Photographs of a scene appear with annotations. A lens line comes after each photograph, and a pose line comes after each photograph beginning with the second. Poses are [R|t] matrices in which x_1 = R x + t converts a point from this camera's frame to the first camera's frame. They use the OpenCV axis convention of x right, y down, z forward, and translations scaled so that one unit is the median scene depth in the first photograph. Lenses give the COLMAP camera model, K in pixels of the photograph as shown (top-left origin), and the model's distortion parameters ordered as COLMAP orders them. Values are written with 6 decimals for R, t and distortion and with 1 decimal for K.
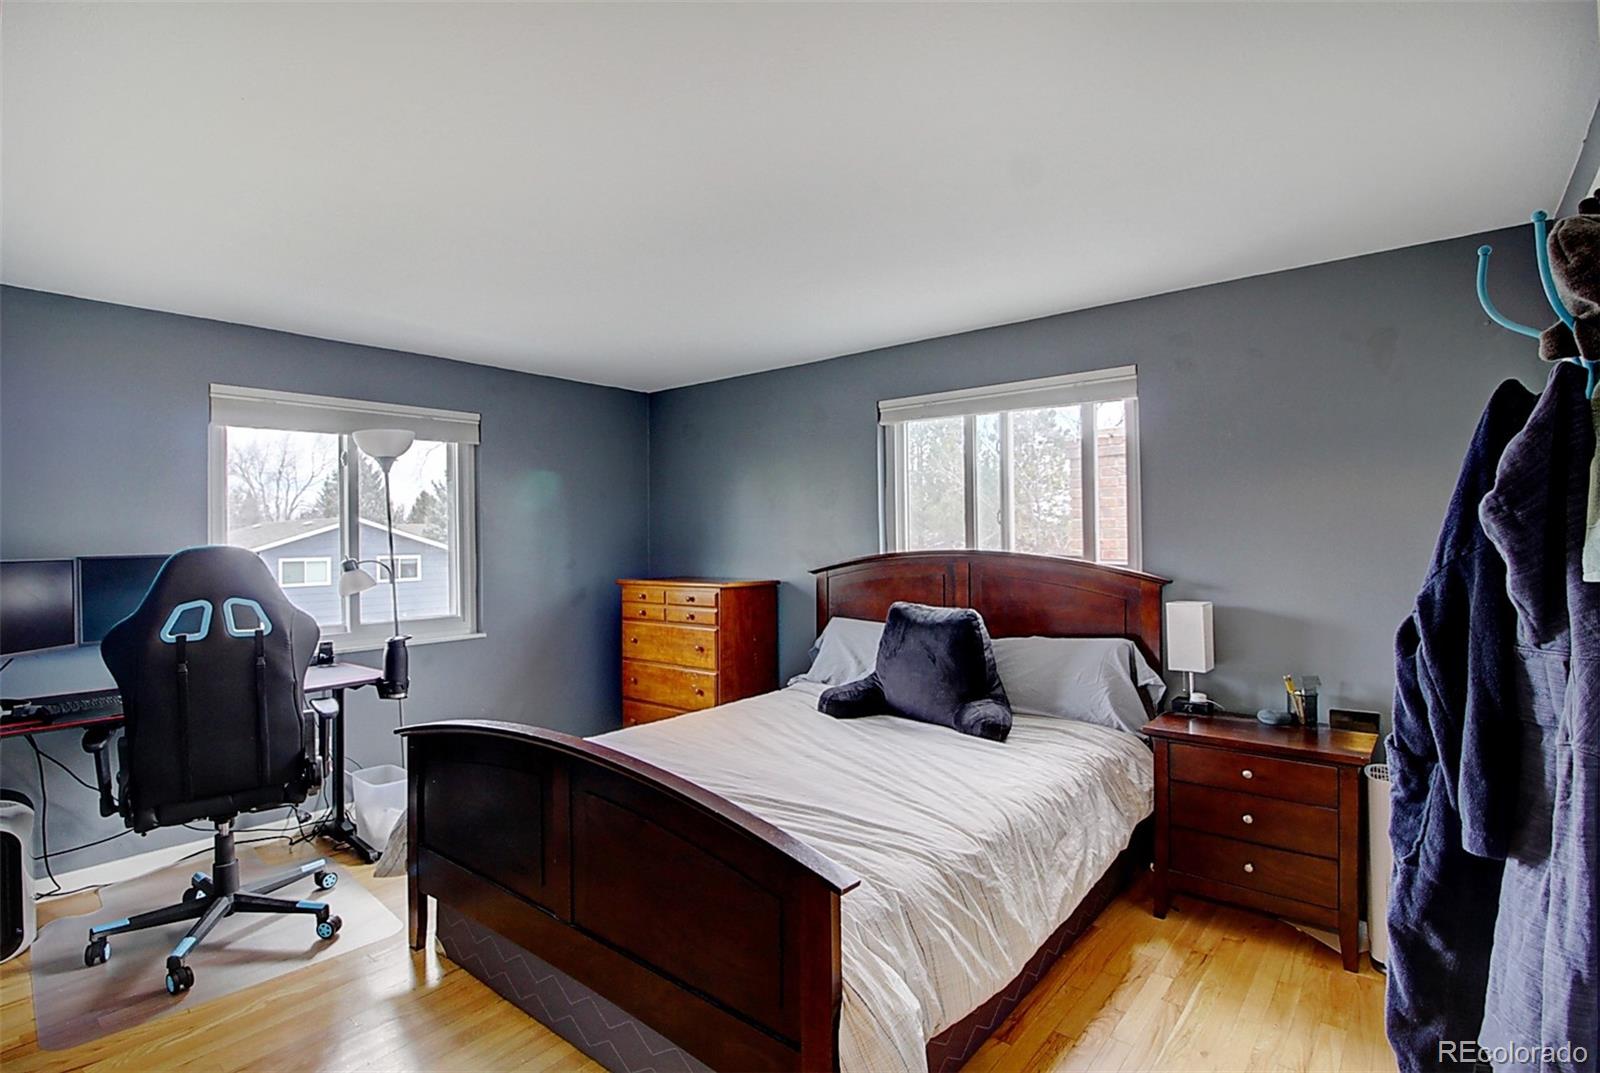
lens RADIAL K [[774.6, 0, 800.0], [0, 774.6, 536.5], [0, 0, 1]] dist [-0.000500, -0.000116]
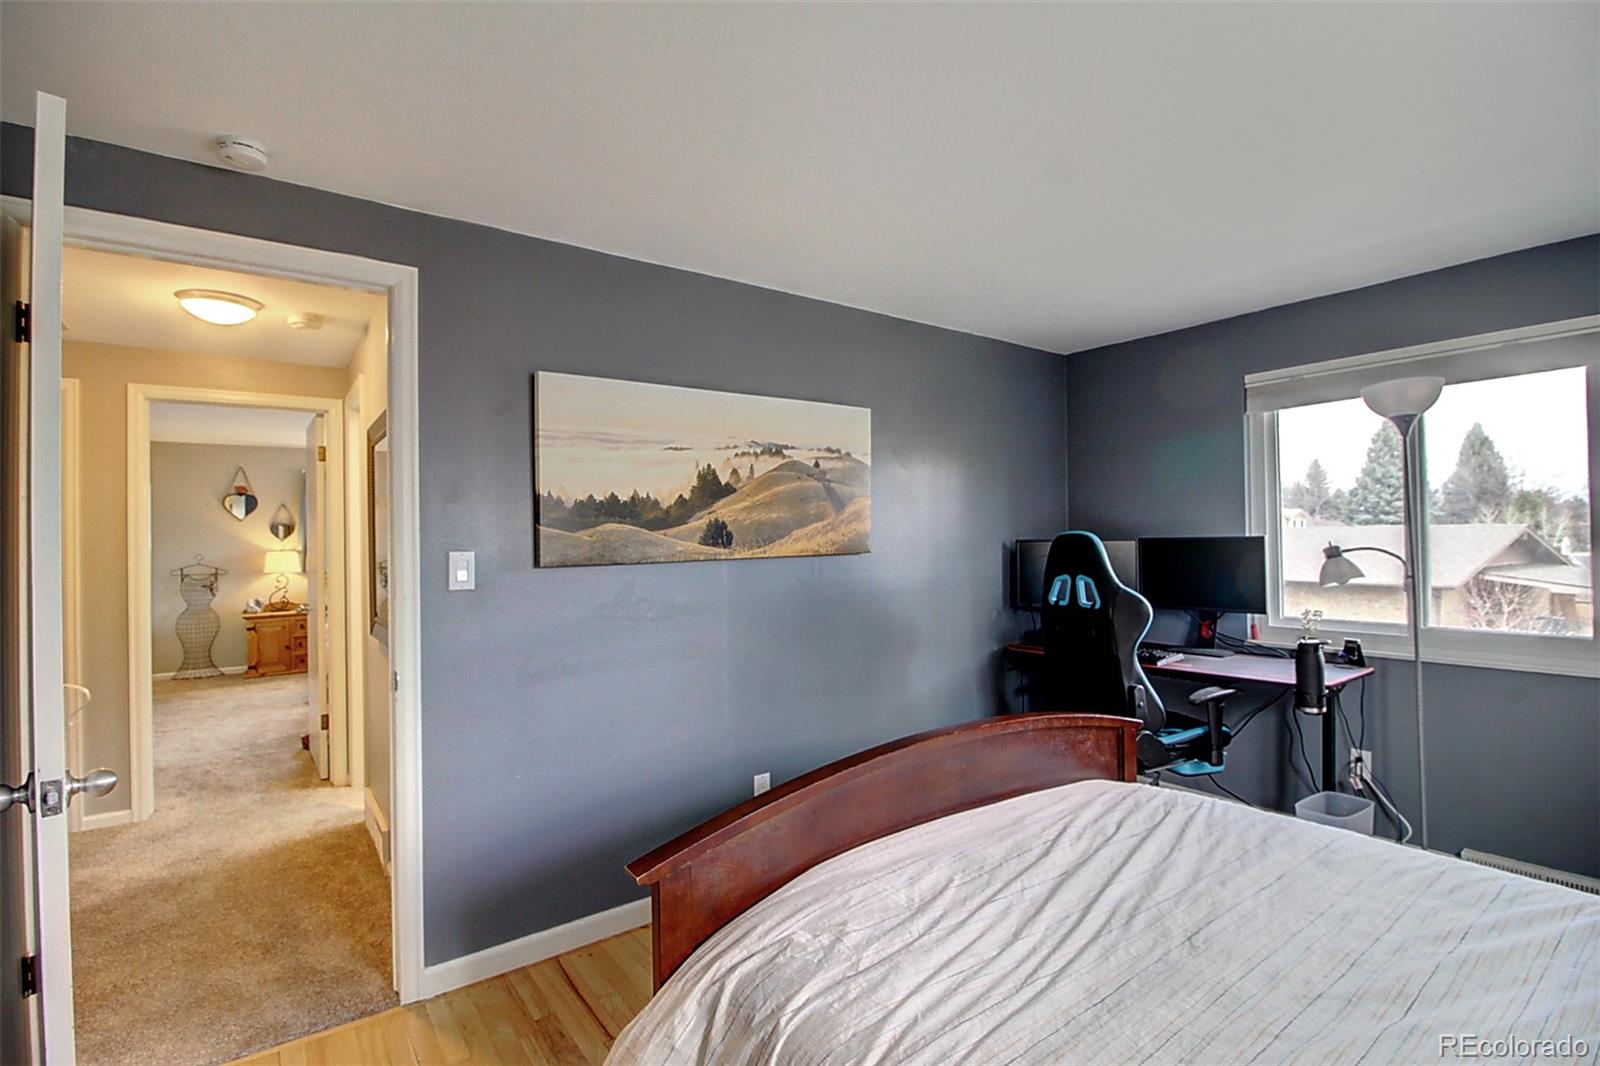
lens RADIAL K [[753.6, 0, 800.0], [0, 753.6, 533.0], [0, 0, 1]] dist [-0.005032, -0.001164]
pose [[-0.237511, 0.013345, -0.971293, 0.442342], [0.012998, 0.999860, 0.010559, -0.001639], [0.971298, -0.010117, -0.237651, 0.756687]]
